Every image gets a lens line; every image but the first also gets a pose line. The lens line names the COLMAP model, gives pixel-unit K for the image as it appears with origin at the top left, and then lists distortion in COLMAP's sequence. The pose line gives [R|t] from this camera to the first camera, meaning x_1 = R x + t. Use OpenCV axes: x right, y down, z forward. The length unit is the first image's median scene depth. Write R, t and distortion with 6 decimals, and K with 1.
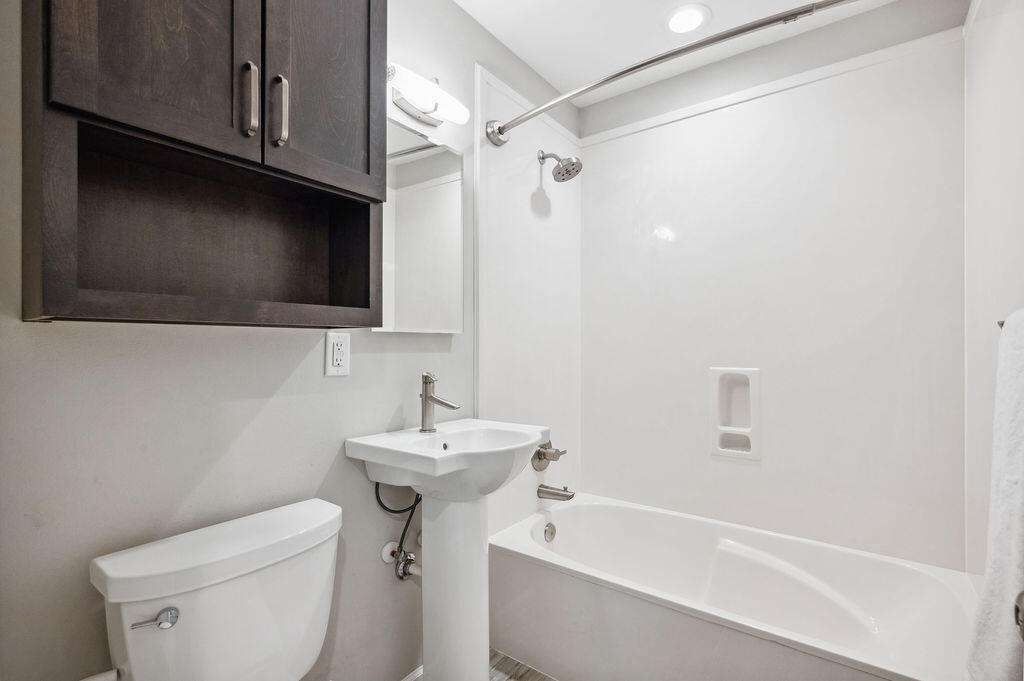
lens RADIAL K [[479.5, 0, 511.7], [0, 479.5, 348.9], [0, 0, 1]] dist [-0.001171, 0.000363]
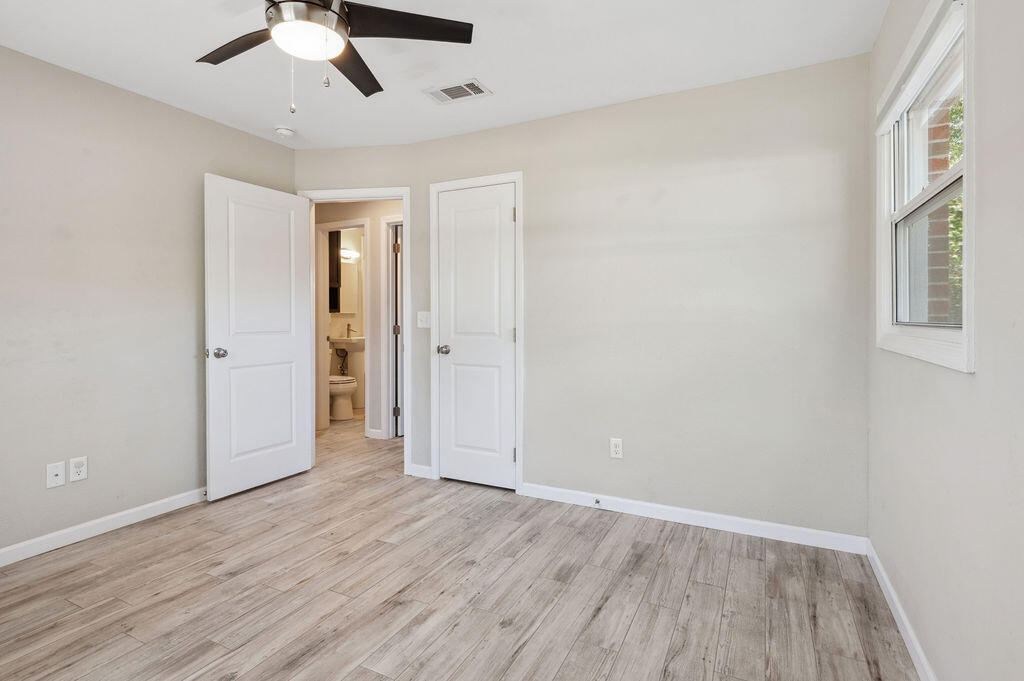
lens RADIAL K [[503.4, 0, 516.1], [0, 503.4, 332.4], [0, 0, 1]] dist [0.004408, -0.000980]
pose [[0.984948, -0.001387, 0.172848, 0.478842], [-0.002362, 0.999766, 0.021482, 0.033964], [-0.172837, -0.021567, 0.984714, -3.428312]]
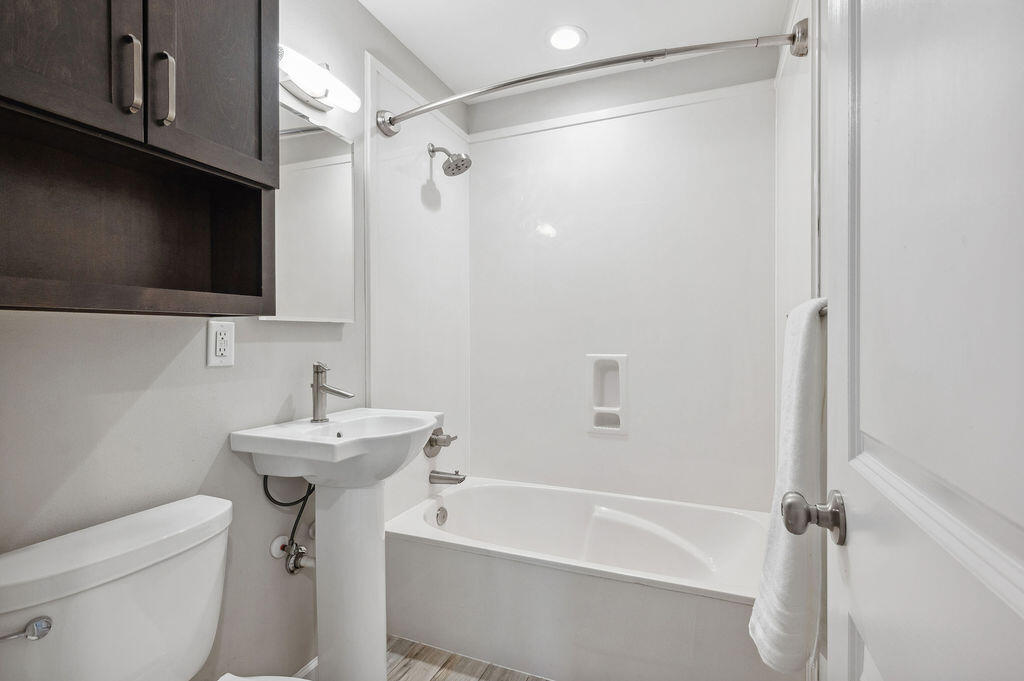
lens RADIAL K [[479.5, 0, 515.9], [0, 479.5, 342.2], [0, 0, 1]] dist [-0.001171, 0.000363]
pose [[0.970068, -0.005199, 0.242778, -0.022471], [0.003534, 0.999967, 0.007295, 0.002755], [-0.242808, -0.006219, 0.970054, -0.059591]]
